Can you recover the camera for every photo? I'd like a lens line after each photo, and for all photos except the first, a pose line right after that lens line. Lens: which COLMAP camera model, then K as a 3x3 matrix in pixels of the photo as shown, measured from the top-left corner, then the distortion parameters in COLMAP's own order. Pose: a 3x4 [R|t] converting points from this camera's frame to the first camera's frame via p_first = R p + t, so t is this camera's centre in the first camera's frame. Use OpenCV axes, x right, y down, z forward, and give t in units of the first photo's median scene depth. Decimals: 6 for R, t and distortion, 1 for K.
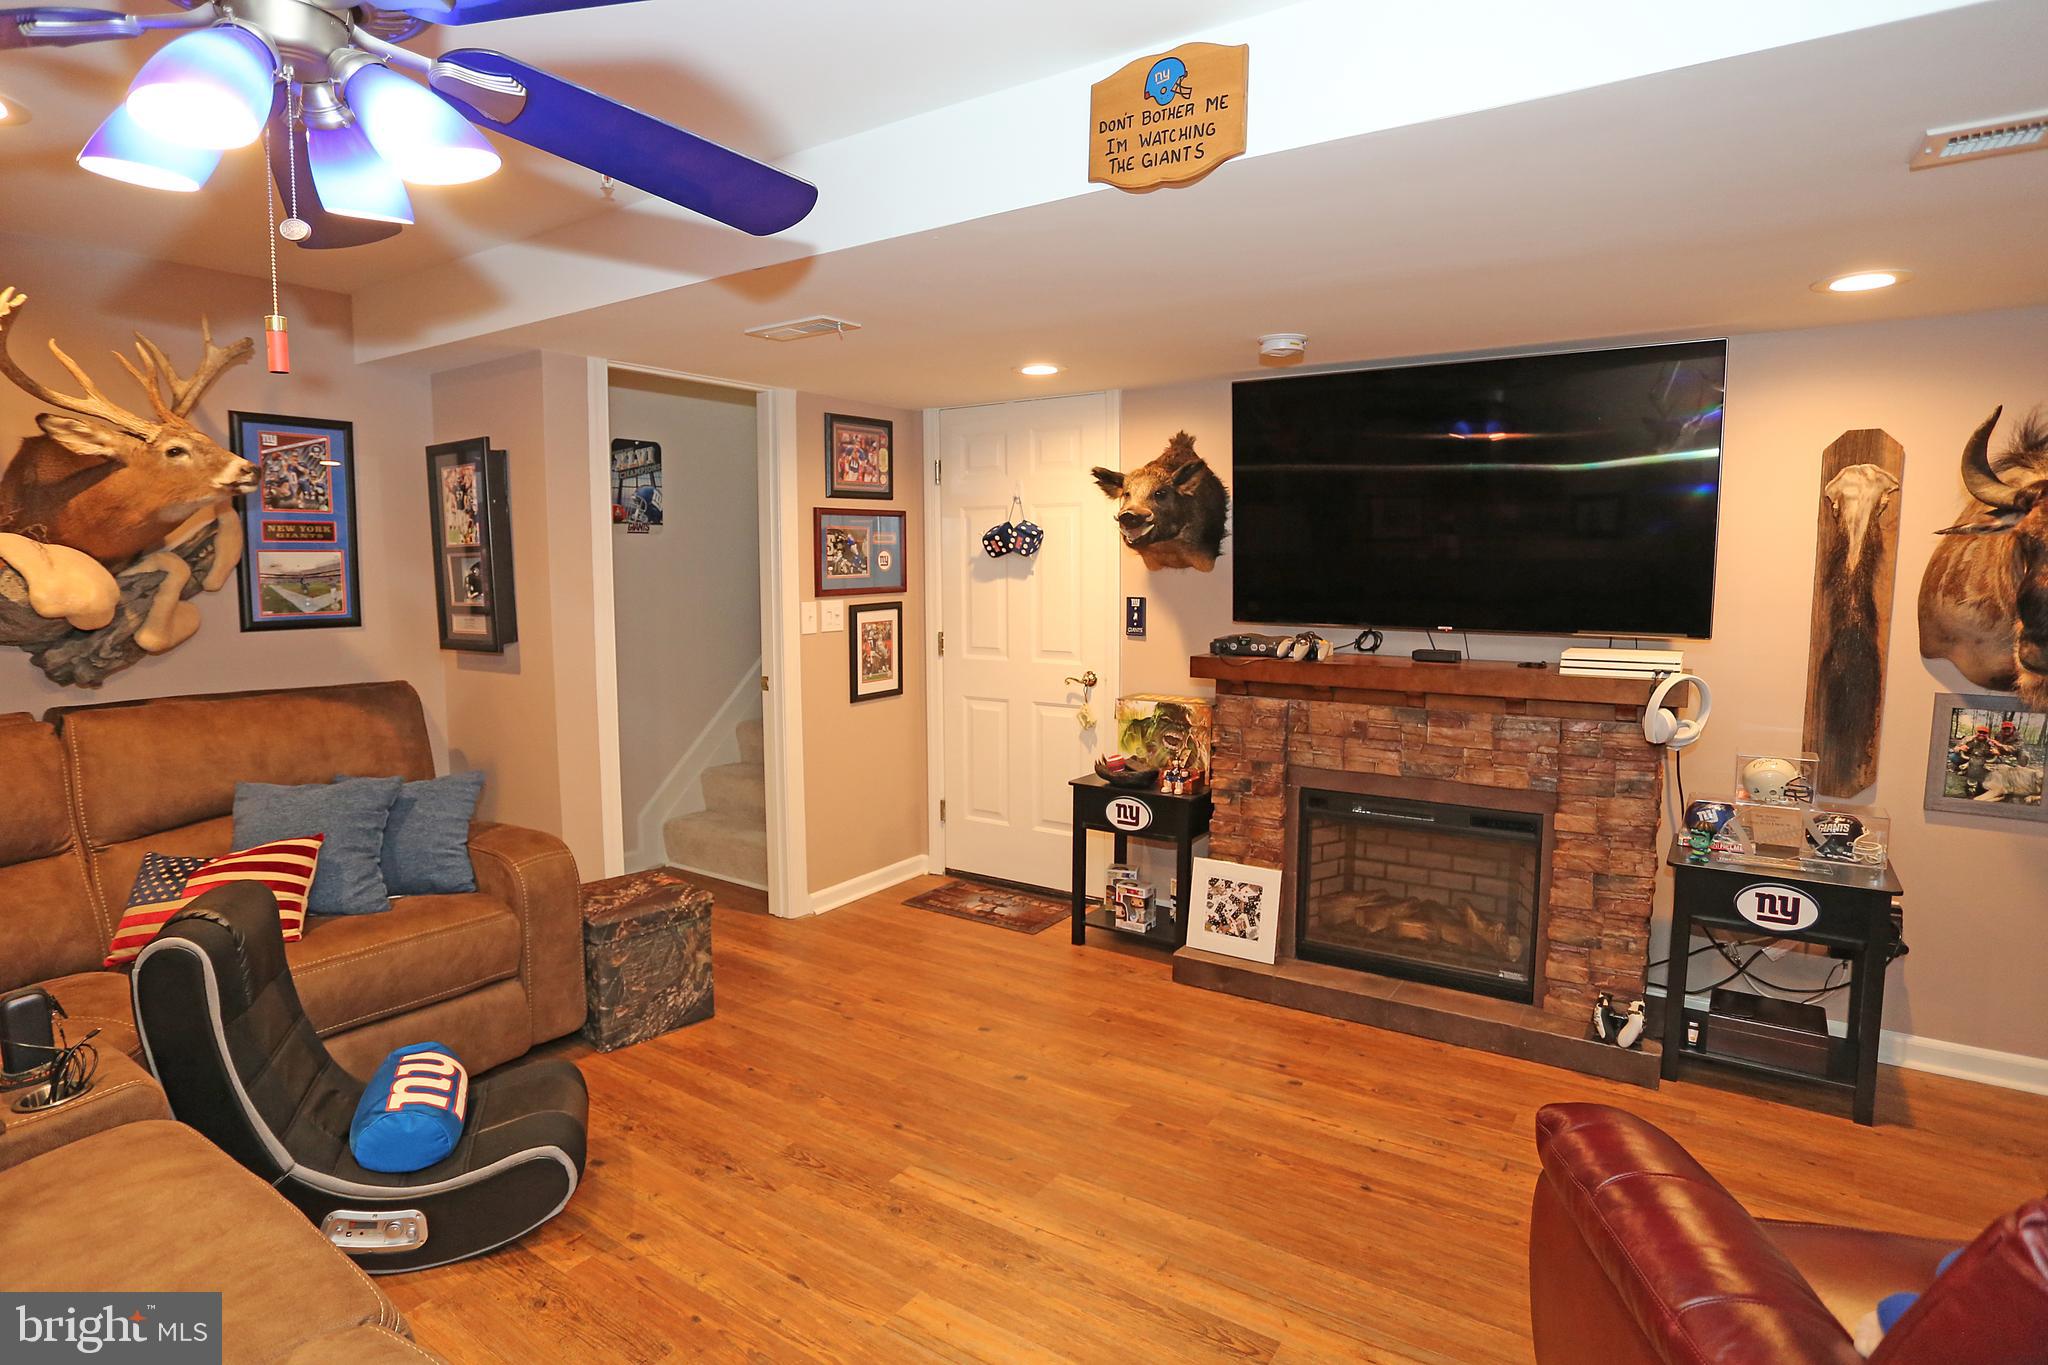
lens RADIAL K [[1001.5, 0, 1017.4], [0, 1001.5, 674.5], [0, 0, 1]] dist [-0.078048, 0.035362]
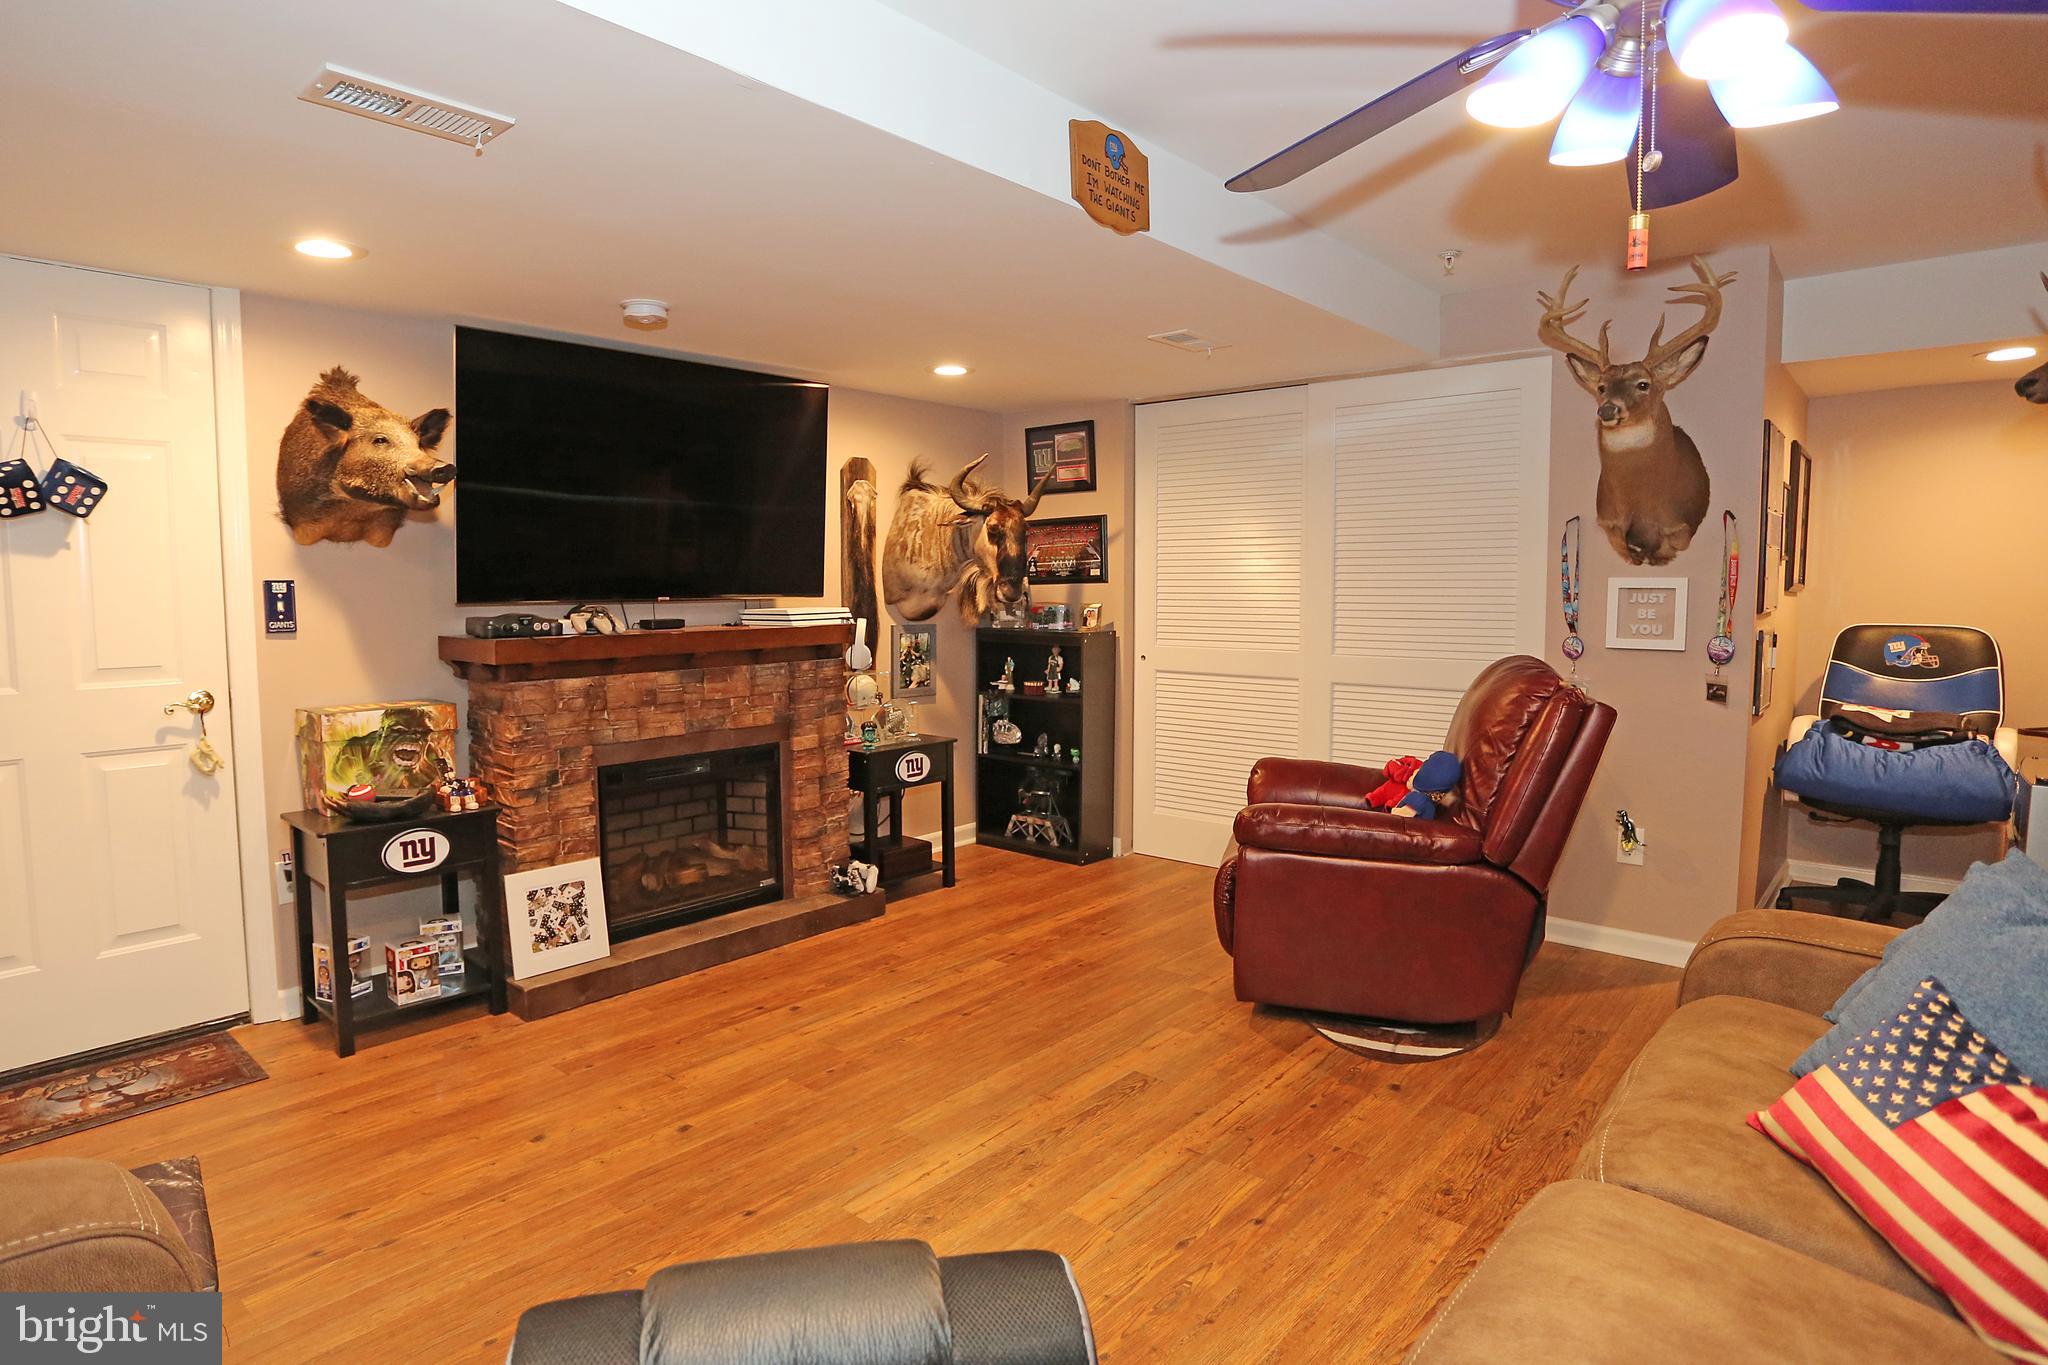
lens RADIAL K [[1025.5, 0, 936.0], [0, 1025.5, 667.6], [0, 0, 1]] dist [-0.080784, 0.037423]
pose [[0.227538, -0.085200, 0.970035, -0.650003], [0.108604, 0.992170, 0.061669, -0.008364], [-0.967694, 0.091317, 0.235010, 0.488347]]
